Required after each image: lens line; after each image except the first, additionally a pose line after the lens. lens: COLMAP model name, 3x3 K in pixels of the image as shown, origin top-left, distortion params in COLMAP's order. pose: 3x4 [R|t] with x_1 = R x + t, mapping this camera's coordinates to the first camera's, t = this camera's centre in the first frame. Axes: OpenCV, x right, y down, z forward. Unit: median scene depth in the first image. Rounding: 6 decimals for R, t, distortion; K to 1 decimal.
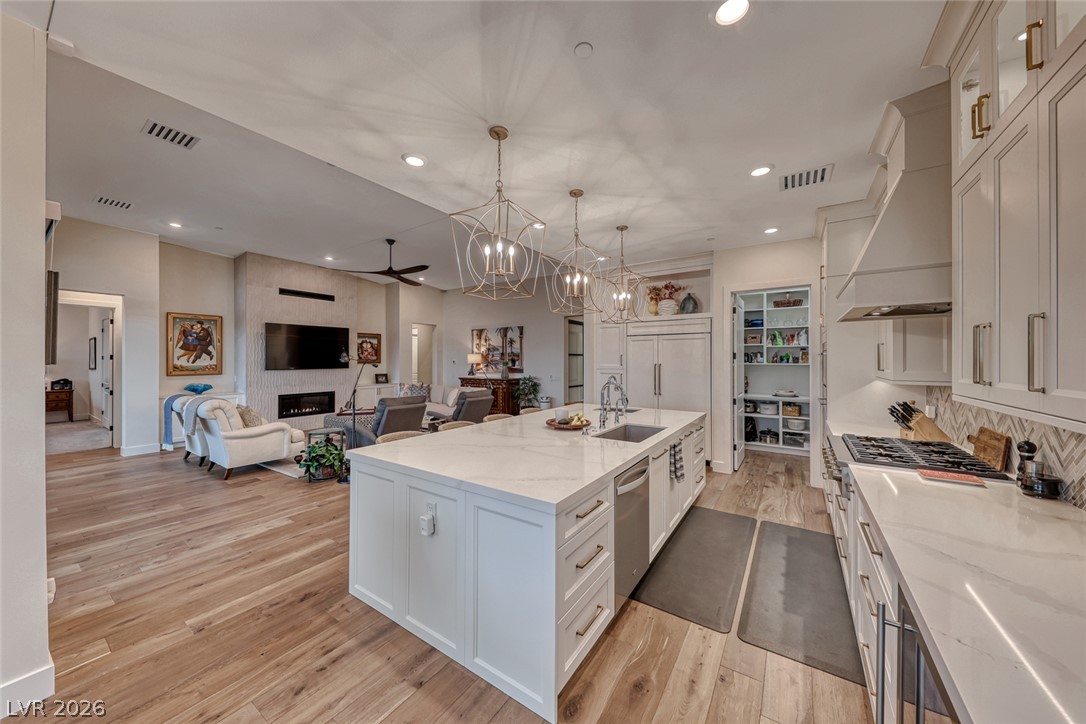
lens RADIAL K [[374.2, 0, 545.0], [0, 374.2, 357.7], [0, 0, 1]] dist [0.009415, -0.004522]
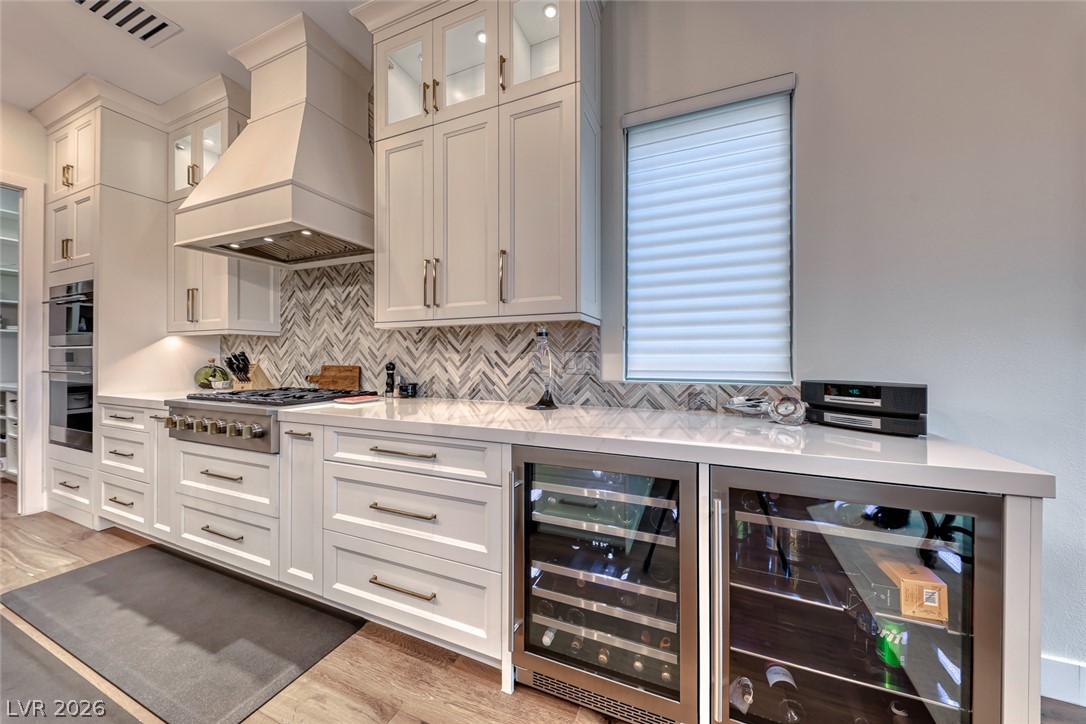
lens RADIAL K [[374.2, 0, 541.4], [0, 374.2, 356.1], [0, 0, 1]] dist [0.009415, -0.004522]
pose [[-0.188070, 0.000134, 0.982156, -0.037831], [-0.004260, 0.999990, -0.000952, 0.056486], [-0.982146, -0.004363, -0.188068, 0.204985]]
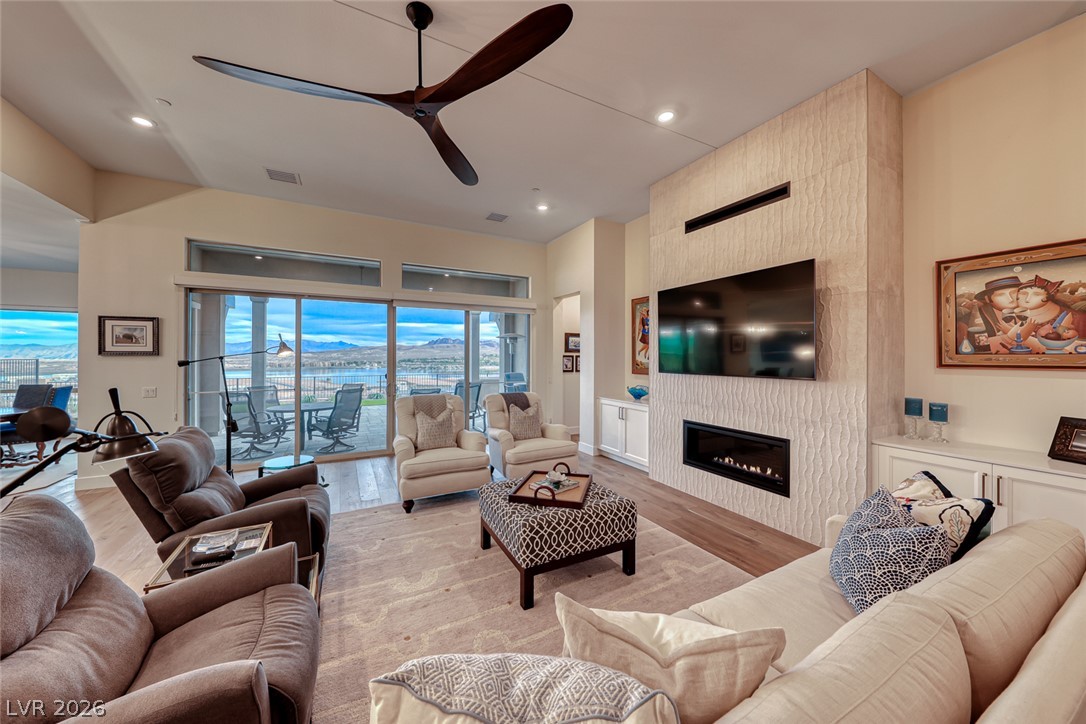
lens RADIAL K [[374.2, 0, 545.1], [0, 374.2, 355.6], [0, 0, 1]] dist [0.009415, -0.004522]
pose [[-0.469291, -0.001918, -0.883041, -0.161542], [0.002686, 0.999990, -0.003599, 0.009722], [0.883039, -0.004061, -0.469281, 1.306323]]
